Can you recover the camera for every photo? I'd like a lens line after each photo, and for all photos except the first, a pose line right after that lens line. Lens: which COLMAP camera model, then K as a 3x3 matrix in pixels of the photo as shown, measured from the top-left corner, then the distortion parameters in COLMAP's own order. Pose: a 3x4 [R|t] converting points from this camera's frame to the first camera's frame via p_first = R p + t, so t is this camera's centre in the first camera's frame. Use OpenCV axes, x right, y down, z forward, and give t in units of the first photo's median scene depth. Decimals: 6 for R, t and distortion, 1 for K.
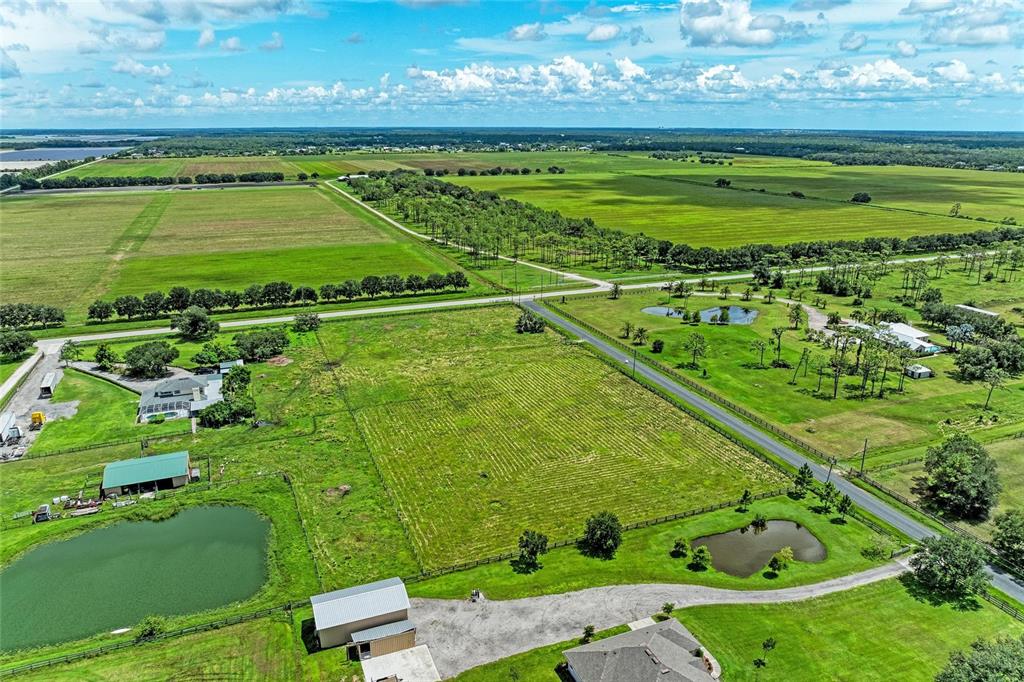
lens RADIAL K [[690.2, 0, 504.3], [0, 690.2, 392.0], [0, 0, 1]] dist [-0.016543, -0.002259]
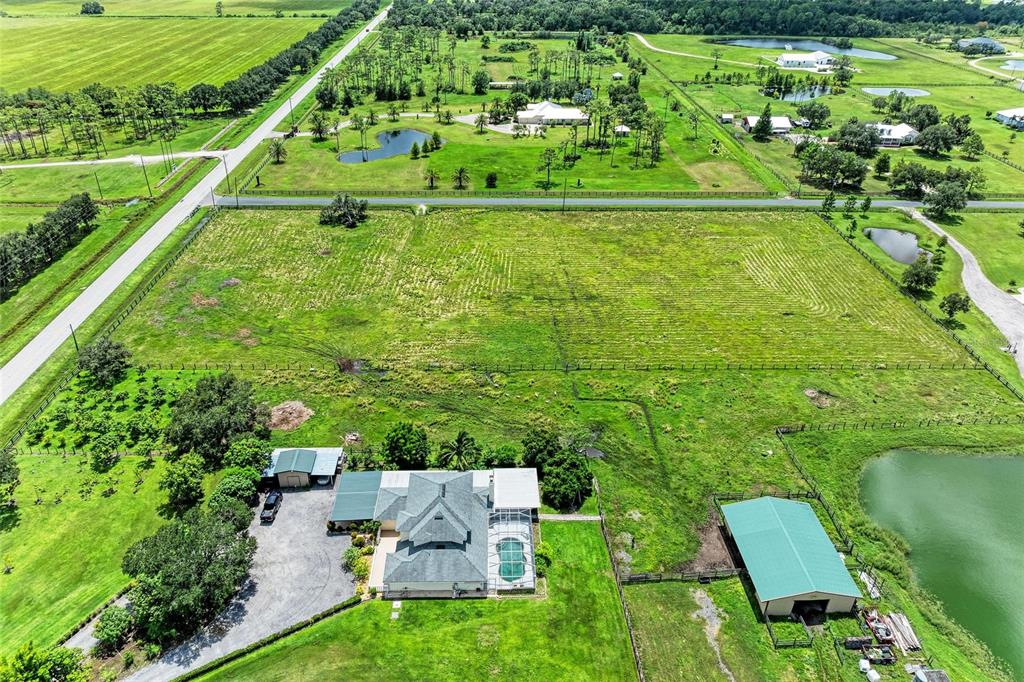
lens RADIAL K [[711.9, 0, 488.1], [0, 711.9, 340.4], [0, 0, 1]] dist [-0.019073, 0.005326]
pose [[0.358377, -0.476946, 0.802551, -0.654835], [0.332688, 0.868460, 0.367554, -0.233070], [-0.872287, 0.135276, 0.469910, 0.580282]]
